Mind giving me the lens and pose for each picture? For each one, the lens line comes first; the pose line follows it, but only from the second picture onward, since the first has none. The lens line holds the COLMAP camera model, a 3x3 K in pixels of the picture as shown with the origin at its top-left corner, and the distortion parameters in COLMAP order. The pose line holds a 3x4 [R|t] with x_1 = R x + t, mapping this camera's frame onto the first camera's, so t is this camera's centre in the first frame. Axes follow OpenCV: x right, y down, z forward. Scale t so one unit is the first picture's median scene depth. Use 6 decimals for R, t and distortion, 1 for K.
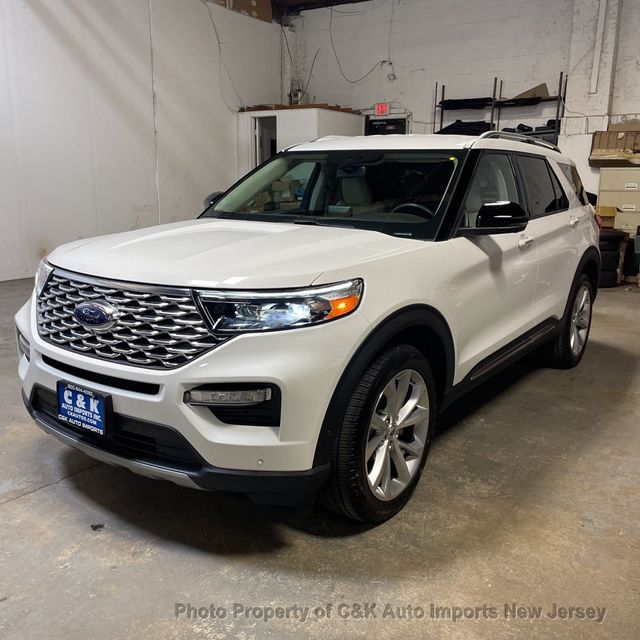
lens RADIAL K [[654.8, 0, 320.0], [0, 654.8, 320.2], [0, 0, 1]] dist [0.043618, 0.000000]
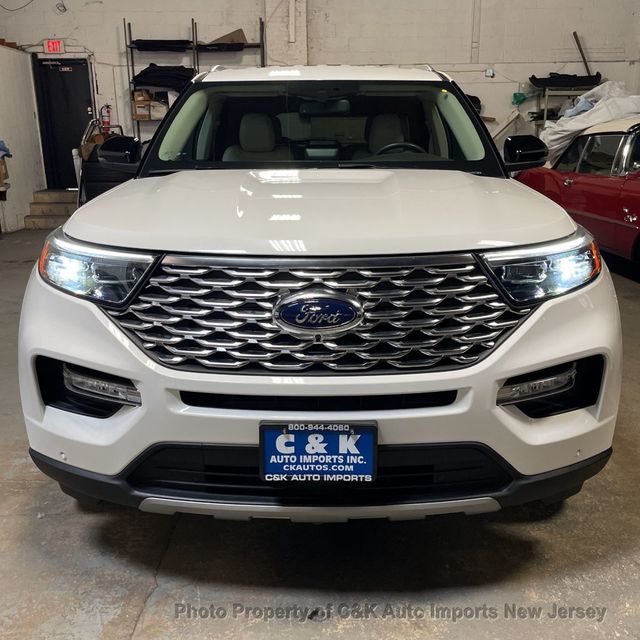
lens RADIAL K [[654.8, 0, 320.1], [0, 654.8, 318.9], [0, 0, 1]] dist [0.043618, 0.000000]
pose [[0.825298, -0.172410, 0.537735, -0.692214], [0.139135, 0.984979, 0.102266, -0.068609], [-0.547289, -0.009582, 0.836889, 0.443693]]
